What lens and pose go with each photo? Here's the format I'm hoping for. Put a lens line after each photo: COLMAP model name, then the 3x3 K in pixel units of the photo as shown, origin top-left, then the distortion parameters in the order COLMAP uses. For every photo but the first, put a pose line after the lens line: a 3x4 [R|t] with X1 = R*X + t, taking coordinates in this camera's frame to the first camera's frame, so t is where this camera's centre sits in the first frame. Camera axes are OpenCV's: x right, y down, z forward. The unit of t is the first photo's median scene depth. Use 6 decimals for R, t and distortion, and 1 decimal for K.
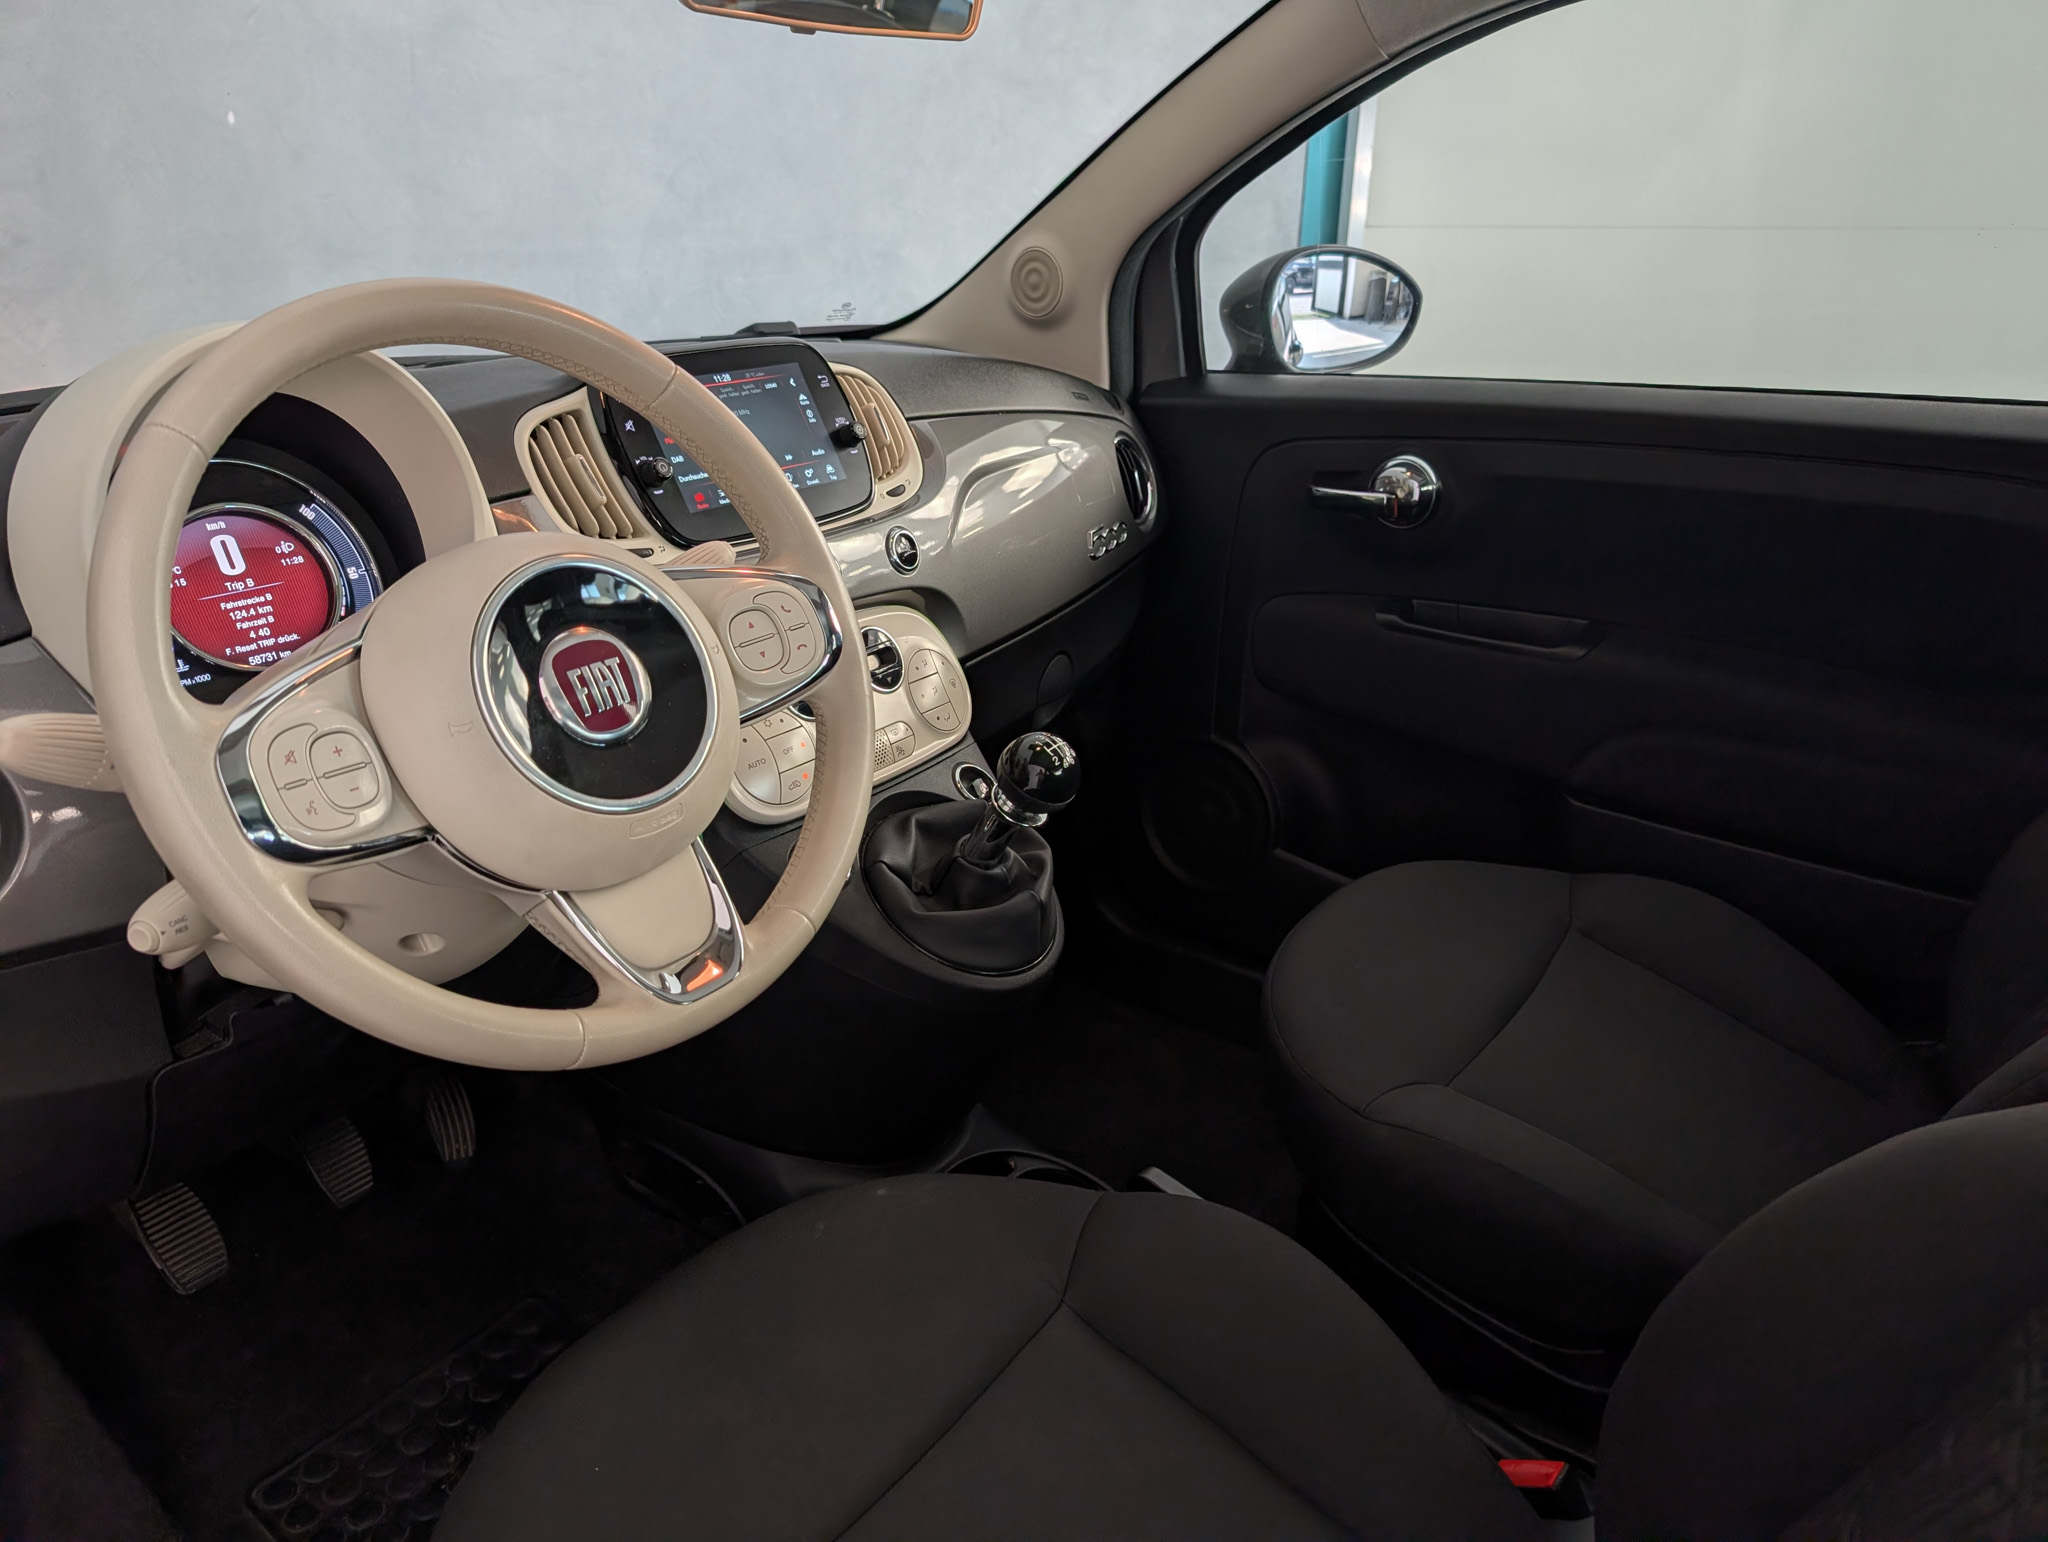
lens RADIAL K [[1494.5, 0, 1024.0], [0, 1494.5, 771.0], [0, 0, 1]] dist [0.030903, -0.002088]
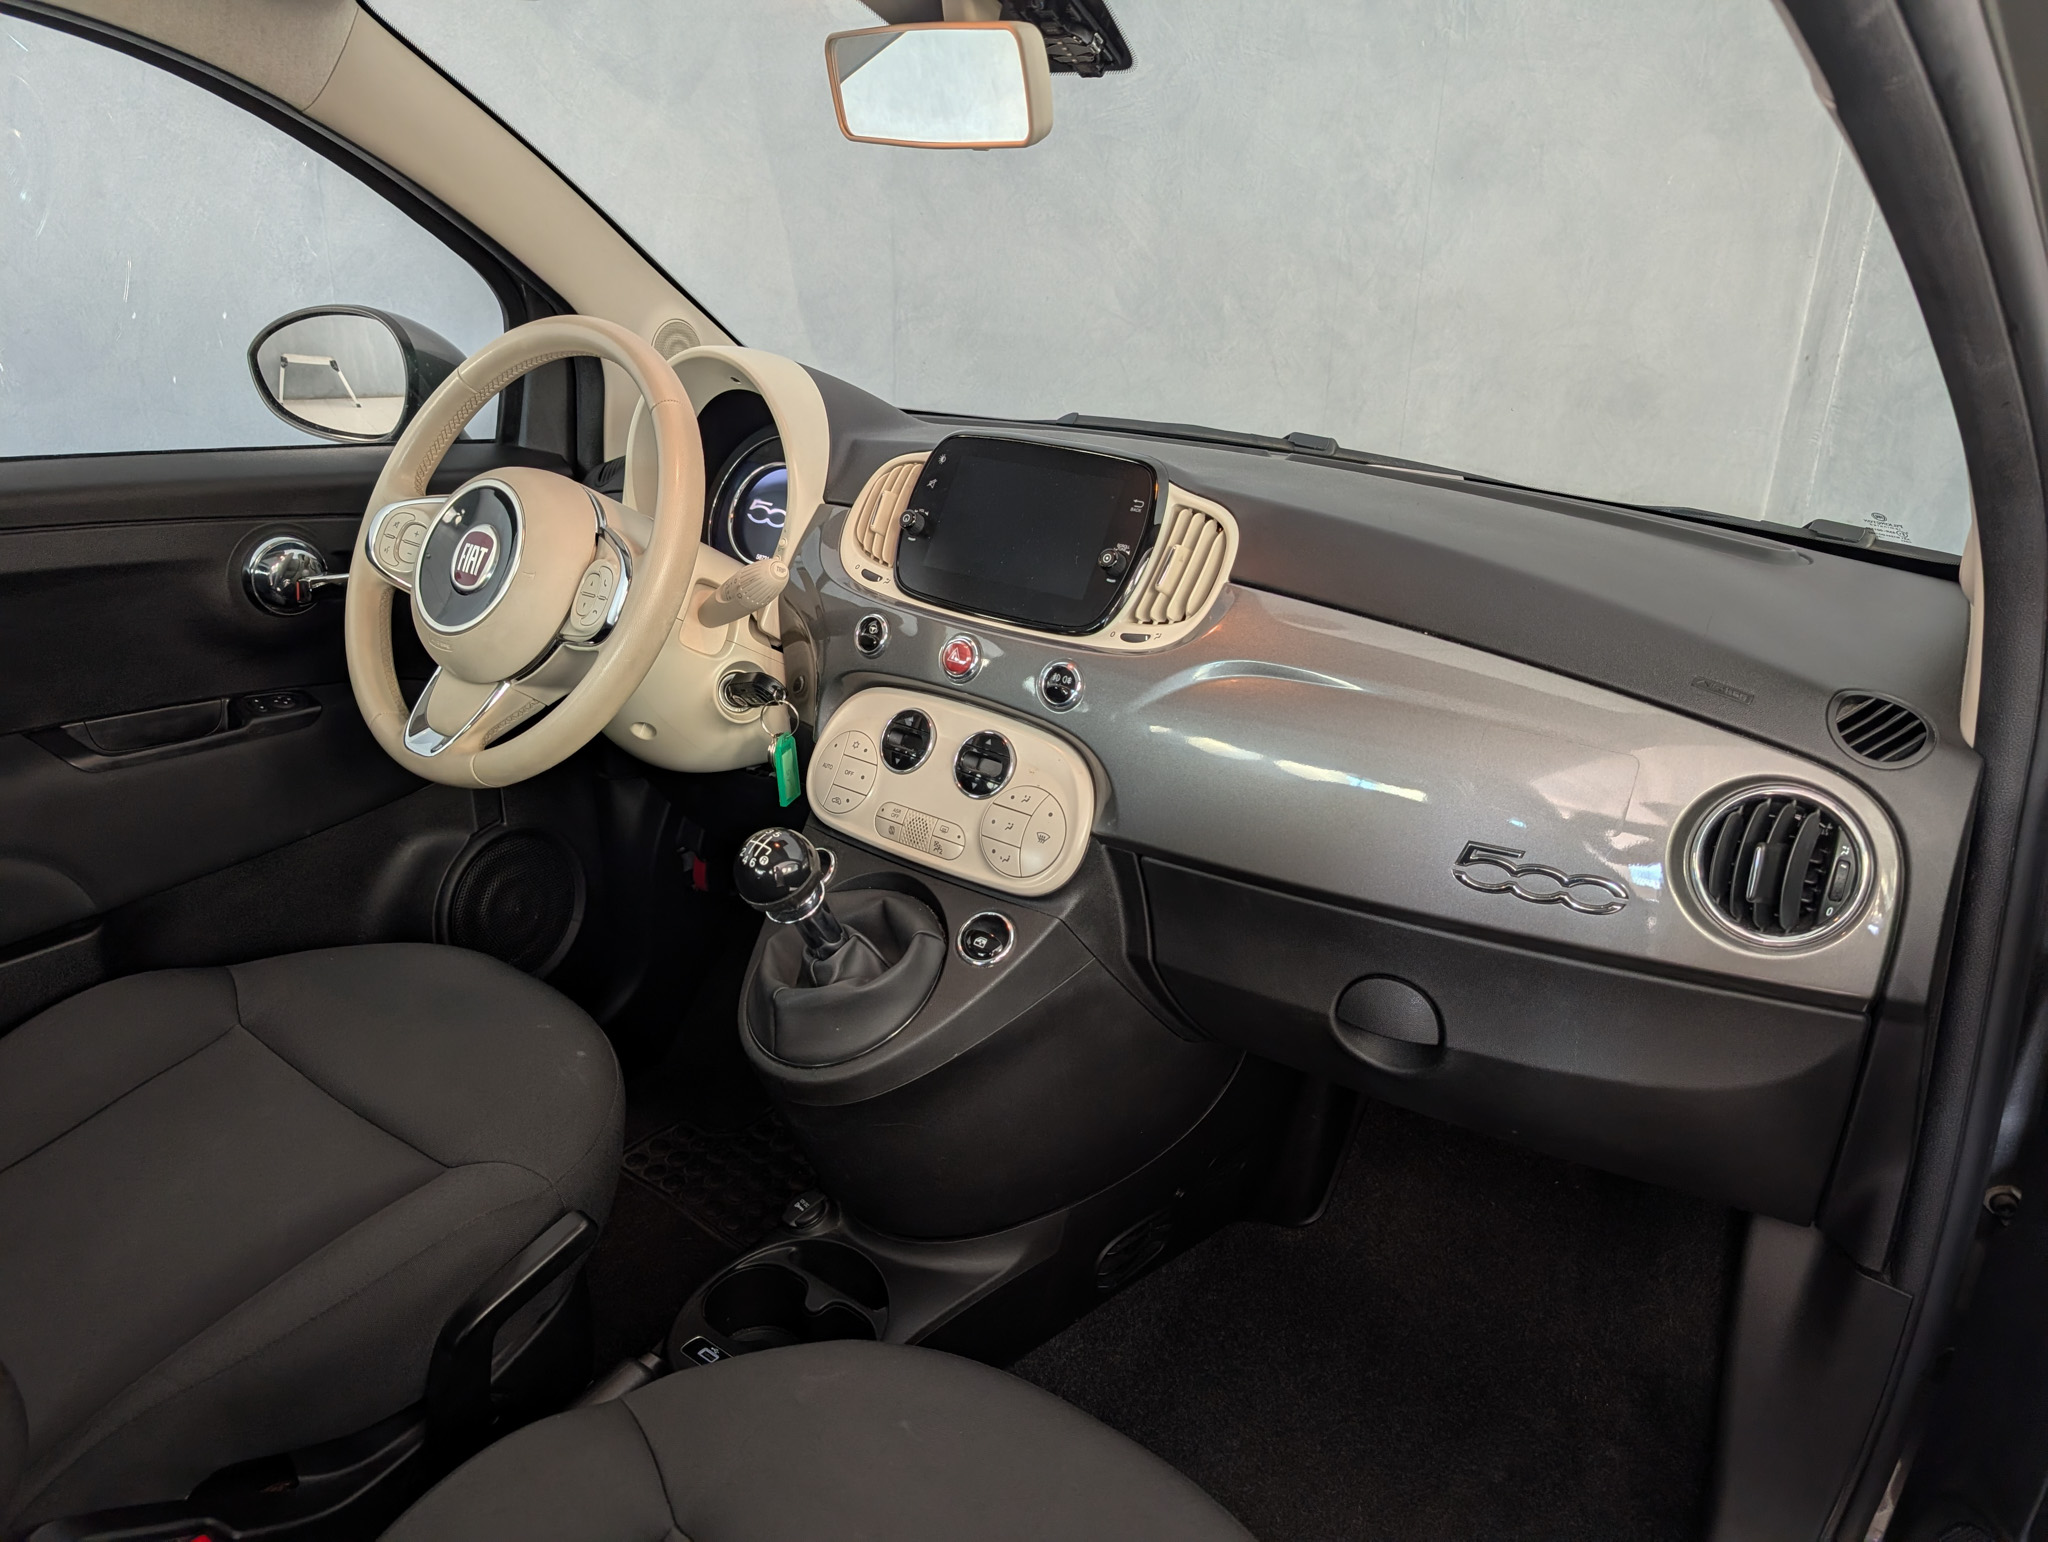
lens RADIAL K [[1460.5, 0, 1024.0], [0, 1460.5, 771.0], [0, 0, 1]] dist [0.035490, -0.048243]
pose [[-0.029583, 0.344967, -0.938148, 0.865024], [-0.414099, 0.849999, 0.325612, -0.424672], [0.909751, 0.398119, 0.117705, 0.975458]]
